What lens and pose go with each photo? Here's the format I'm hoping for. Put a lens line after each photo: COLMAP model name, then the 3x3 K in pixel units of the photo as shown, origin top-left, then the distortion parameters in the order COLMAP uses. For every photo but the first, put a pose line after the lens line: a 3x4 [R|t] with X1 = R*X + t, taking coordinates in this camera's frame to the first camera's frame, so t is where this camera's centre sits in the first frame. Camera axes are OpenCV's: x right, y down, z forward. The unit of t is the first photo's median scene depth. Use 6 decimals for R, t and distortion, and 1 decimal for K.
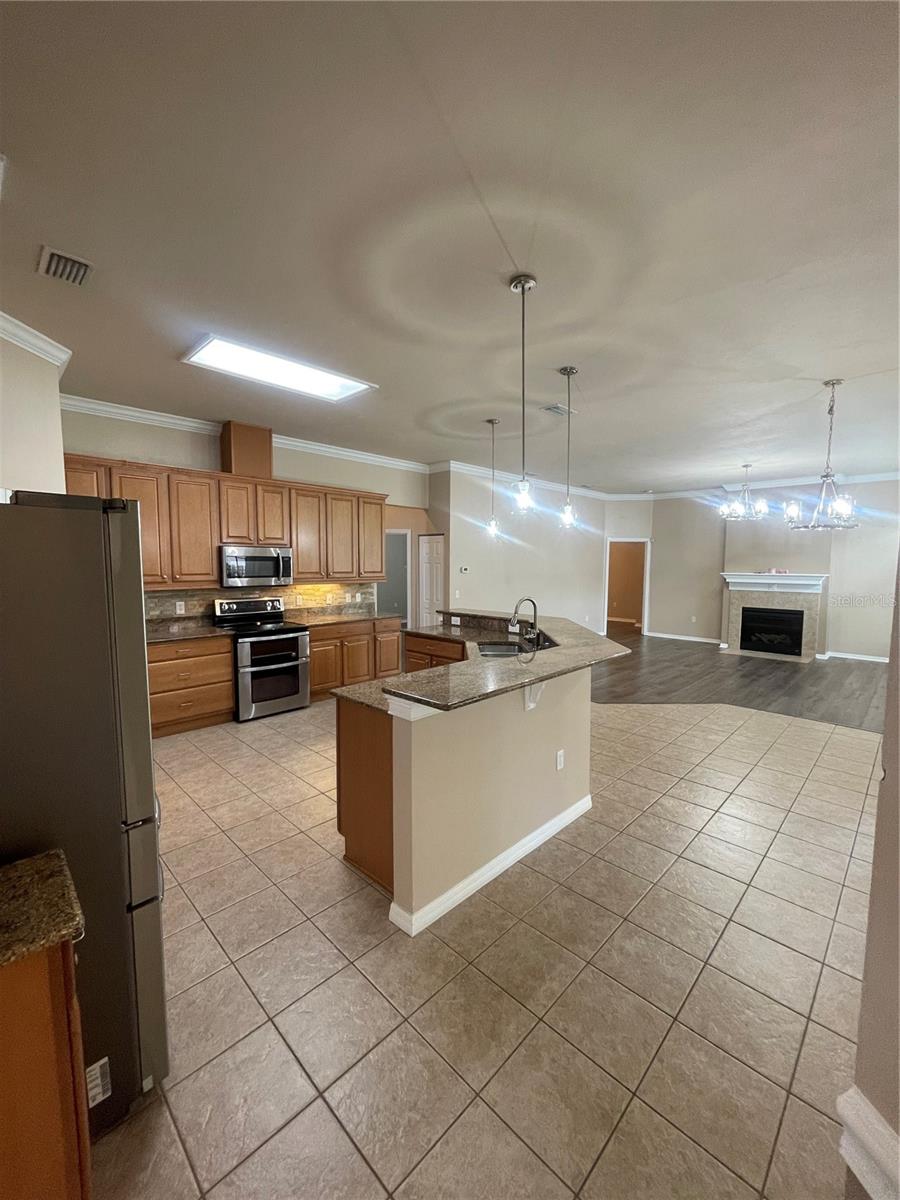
lens RADIAL K [[485.7, 0, 449.2], [0, 485.7, 601.0], [0, 0, 1]] dist [-0.004070, -0.000431]
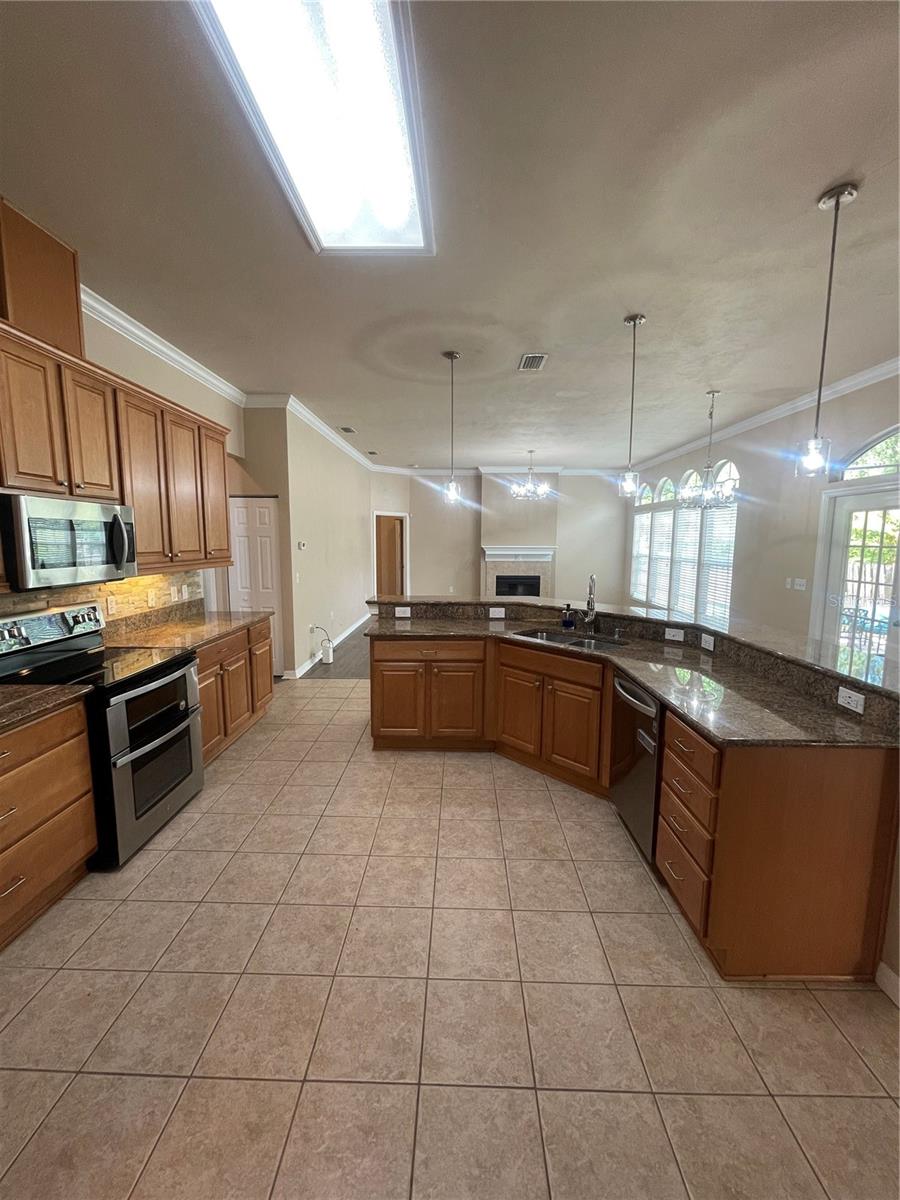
lens RADIAL K [[485.7, 0, 449.8], [0, 485.7, 600.7], [0, 0, 1]] dist [-0.004070, -0.000431]
pose [[0.727177, -0.087786, 0.680814, -0.431411], [0.053016, 0.996009, 0.071802, -0.026881], [-0.684400, -0.016118, 0.728929, 0.376131]]
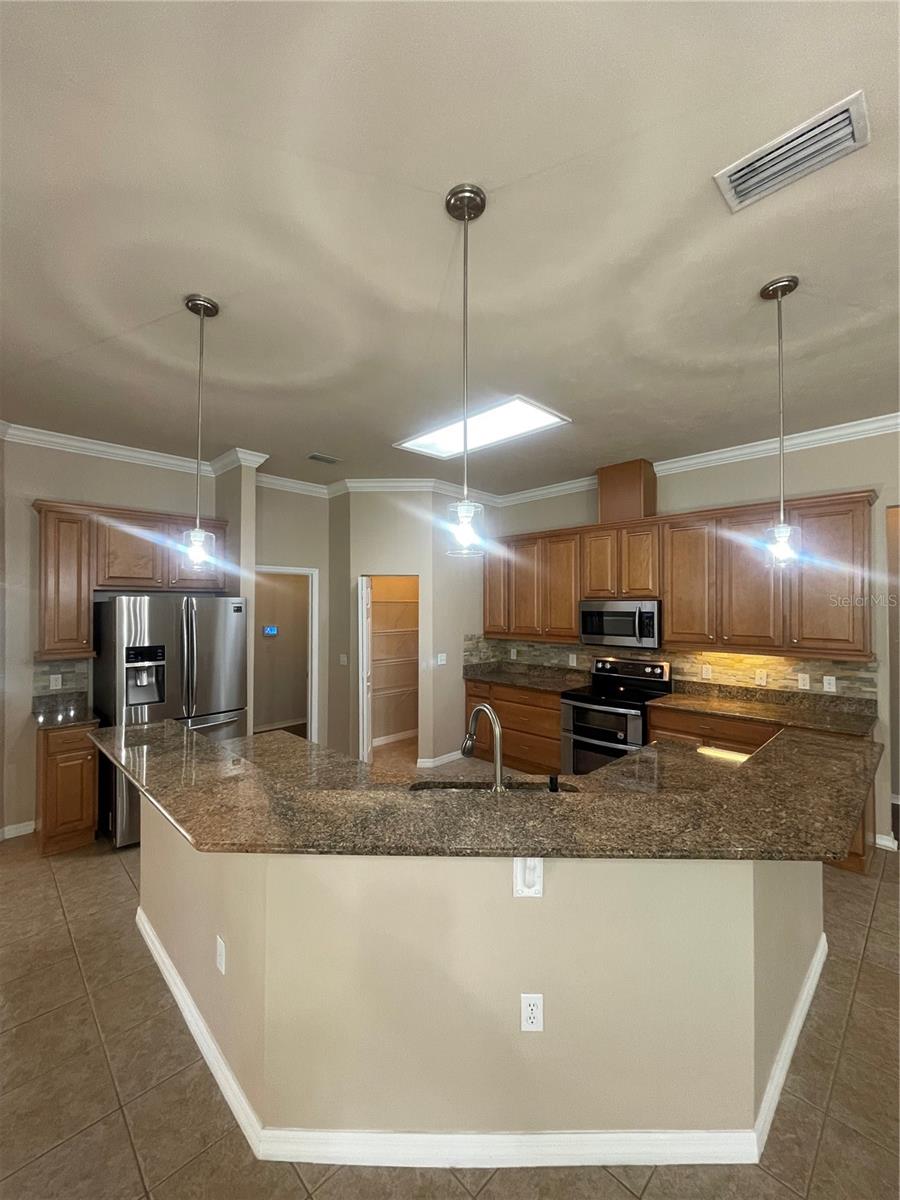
lens RADIAL K [[485.7, 0, 456.0], [0, 485.7, 600.4], [0, 0, 1]] dist [-0.004070, -0.000431]
pose [[-0.009547, -0.013390, -0.999865, 0.447762], [-0.083540, 0.996425, -0.012546, -0.071830], [0.996459, 0.083409, -0.010632, 0.673025]]
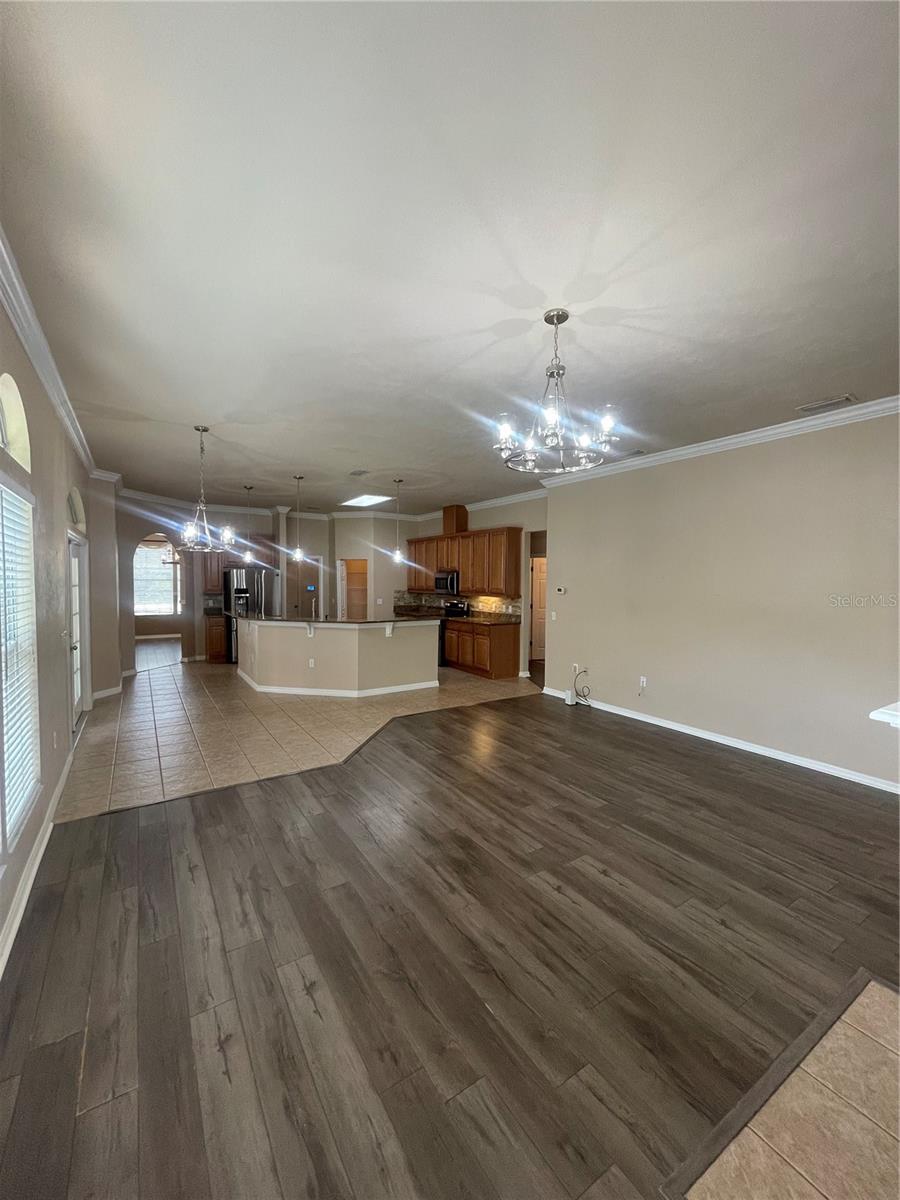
lens RADIAL K [[485.7, 0, 456.8], [0, 485.7, 599.0], [0, 0, 1]] dist [-0.004070, -0.000431]
pose [[-0.207660, 0.035749, -0.977548, 1.292936], [-0.090840, 0.994309, 0.055659, -0.109155], [0.973974, 0.100359, -0.203231, 1.327907]]
